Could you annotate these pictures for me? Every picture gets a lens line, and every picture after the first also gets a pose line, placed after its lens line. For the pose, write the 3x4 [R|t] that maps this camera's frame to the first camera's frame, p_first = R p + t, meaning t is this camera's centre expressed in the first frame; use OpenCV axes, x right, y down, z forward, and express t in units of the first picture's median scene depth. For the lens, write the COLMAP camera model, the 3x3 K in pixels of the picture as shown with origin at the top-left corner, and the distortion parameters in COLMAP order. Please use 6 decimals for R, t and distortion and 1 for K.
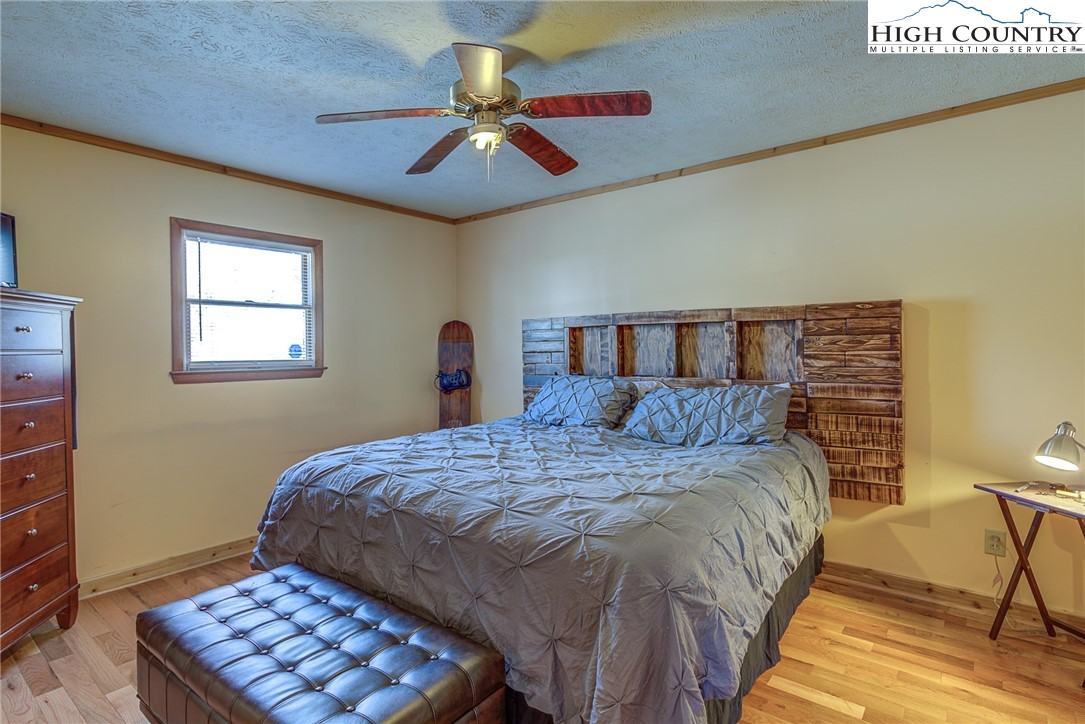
lens RADIAL K [[550.7, 0, 541.0], [0, 550.7, 351.7], [0, 0, 1]] dist [-0.000276, 0.000750]
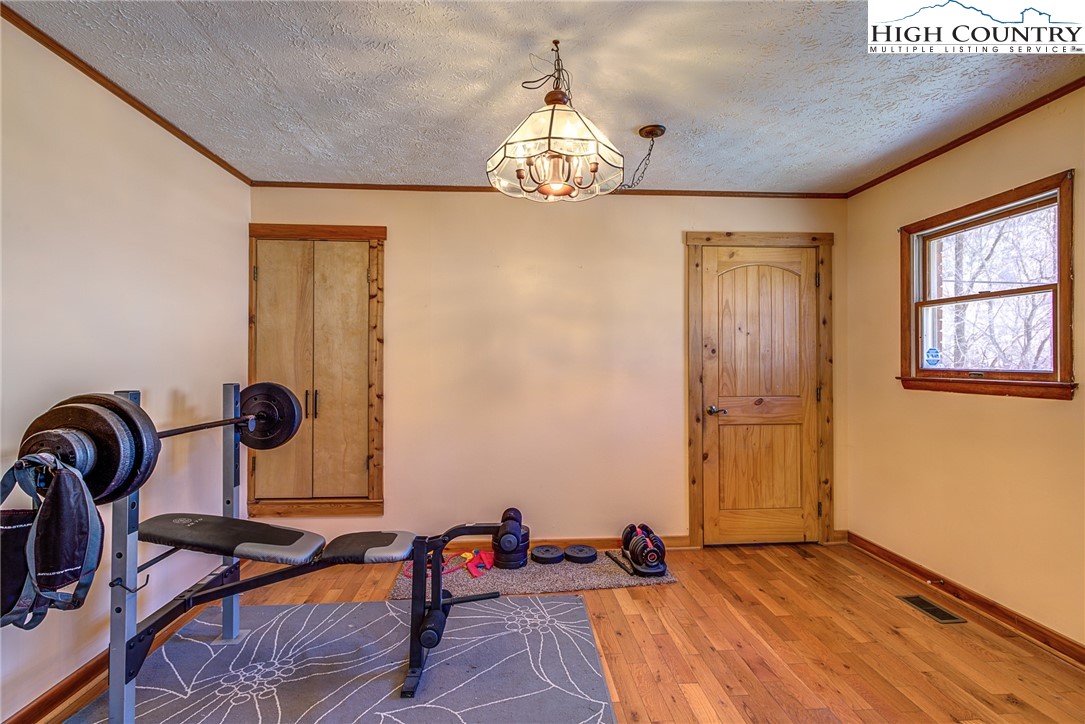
lens RADIAL K [[528.8, 0, 539.4], [0, 528.8, 353.0], [0, 0, 1]] dist [0.001343, 0.009723]
pose [[-0.747128, -0.003389, -0.664672, 0.575437], [-0.000680, 0.999990, -0.004335, -0.002830], [0.664680, -0.002787, -0.747123, 1.483762]]
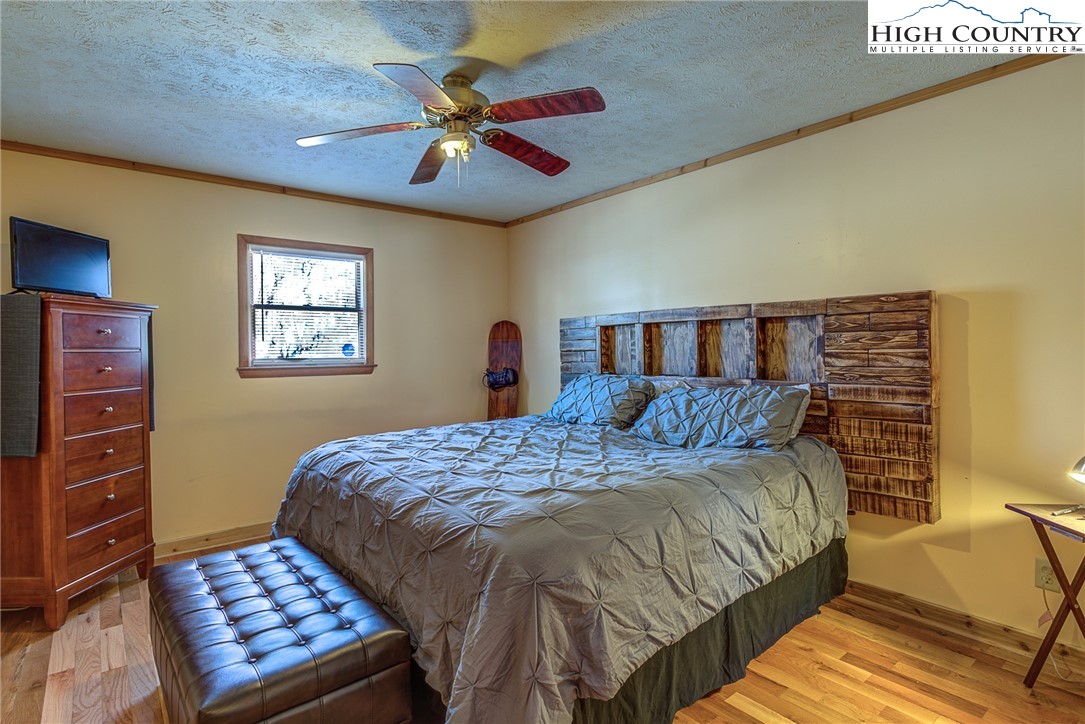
lens RADIAL K [[550.7, 0, 541.0], [0, 550.7, 351.7], [0, 0, 1]] dist [-0.000276, 0.000750]
pose [[0.976773, 0.000338, -0.214276, 0.227871], [-0.000308, 1.000000, 0.000173, 0.003225], [0.214276, -0.000103, 0.976773, 0.005713]]
